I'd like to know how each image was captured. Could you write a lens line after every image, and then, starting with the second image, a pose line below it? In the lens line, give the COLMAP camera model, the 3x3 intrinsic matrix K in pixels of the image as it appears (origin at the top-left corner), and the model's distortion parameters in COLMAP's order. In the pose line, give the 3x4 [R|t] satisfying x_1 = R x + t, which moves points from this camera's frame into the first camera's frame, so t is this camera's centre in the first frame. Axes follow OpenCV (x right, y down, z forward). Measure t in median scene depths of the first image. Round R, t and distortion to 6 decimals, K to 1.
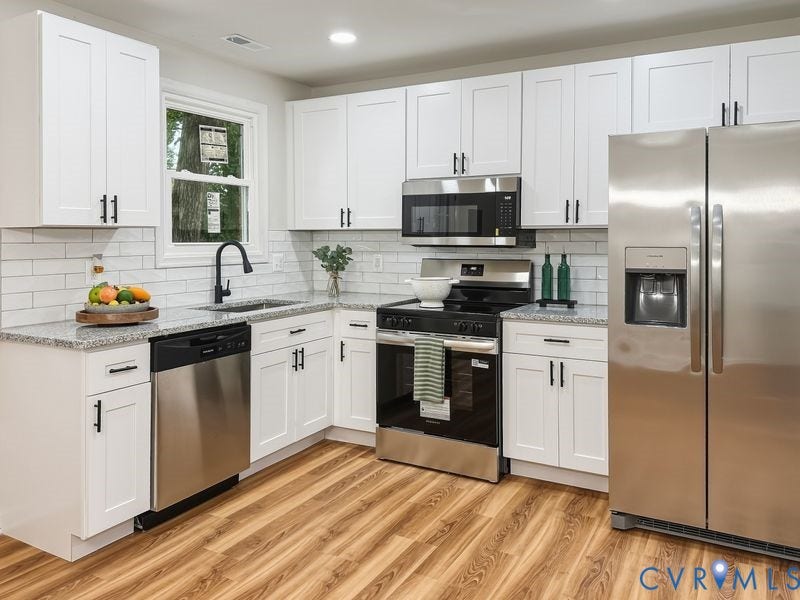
lens RADIAL K [[611.2, 0, 415.7], [0, 611.2, 266.0], [0, 0, 1]] dist [0.065911, -0.072249]
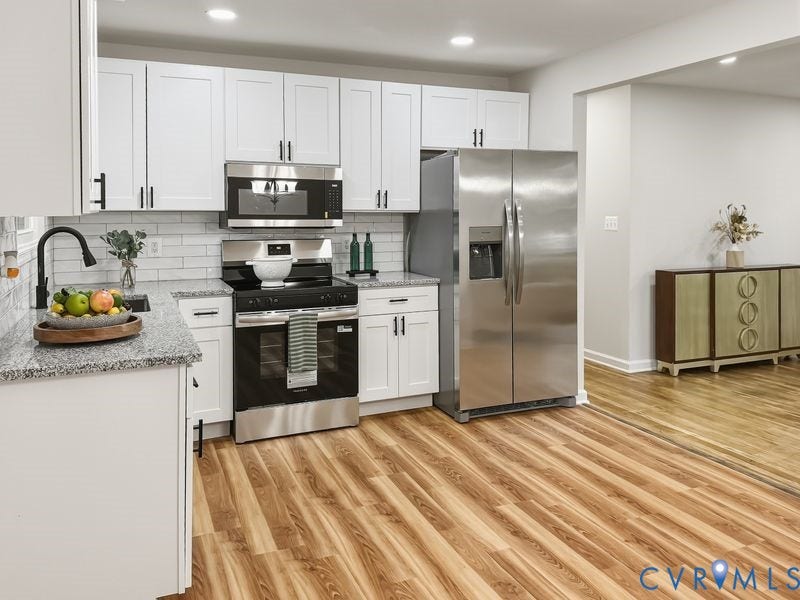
lens RADIAL K [[611.2, 0, 386.1], [0, 611.2, 259.6], [0, 0, 1]] dist [0.065911, -0.072249]
pose [[0.630705, -0.060972, 0.773624, -0.732199], [0.033542, 0.998119, 0.051319, -0.029234], [-0.775298, -0.006418, 0.631563, 0.199638]]
